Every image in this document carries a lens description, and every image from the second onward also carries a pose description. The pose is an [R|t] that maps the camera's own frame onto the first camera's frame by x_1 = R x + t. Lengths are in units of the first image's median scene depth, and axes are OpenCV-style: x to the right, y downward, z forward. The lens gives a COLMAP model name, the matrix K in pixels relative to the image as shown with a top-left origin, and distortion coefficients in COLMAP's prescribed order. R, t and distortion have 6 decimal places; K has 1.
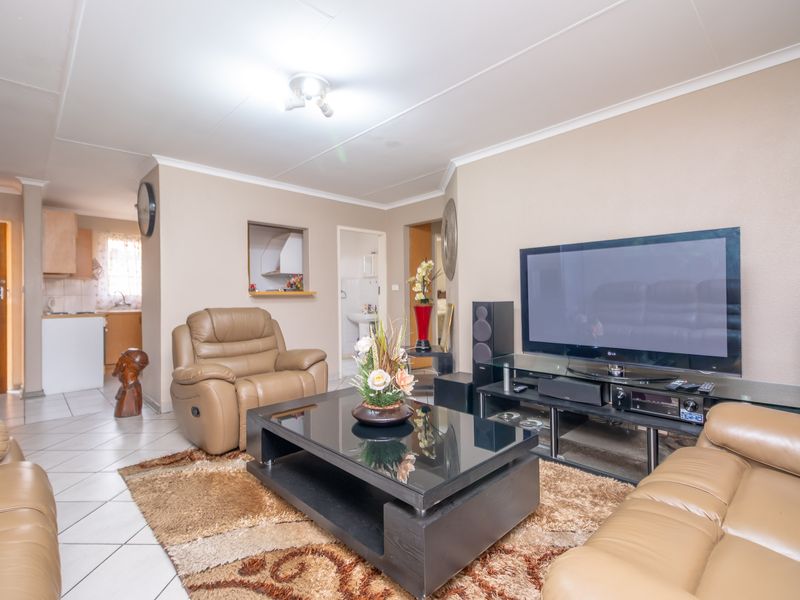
lens RADIAL K [[391.3, 0, 402.2], [0, 391.3, 297.3], [0, 0, 1]] dist [0.027497, -0.000135]
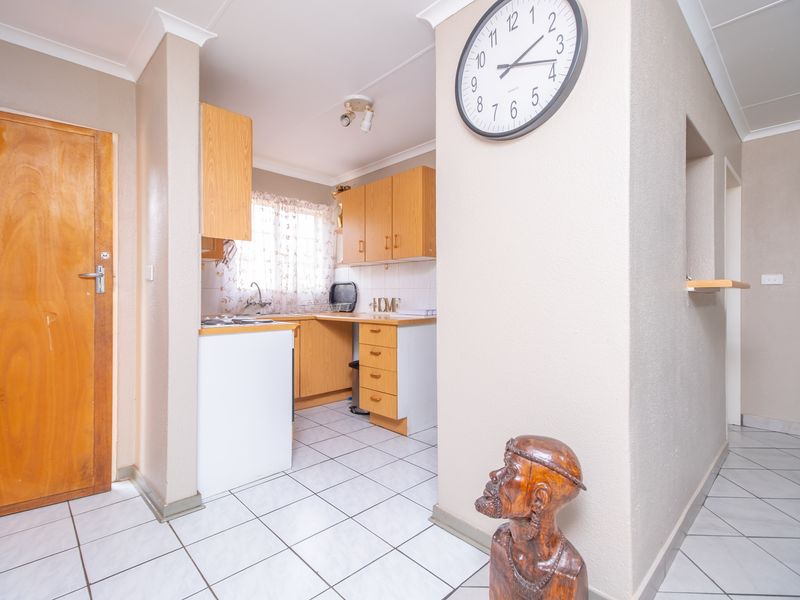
lens RADIAL K [[391.3, 0, 402.2], [0, 391.3, 297.3], [0, 0, 1]] dist [0.027497, -0.000135]
pose [[0.999921, 0.012445, -0.001536, -0.612032], [-0.012445, 0.999922, -0.000453, 0.004507], [0.001530, 0.000472, 0.999999, 0.501629]]
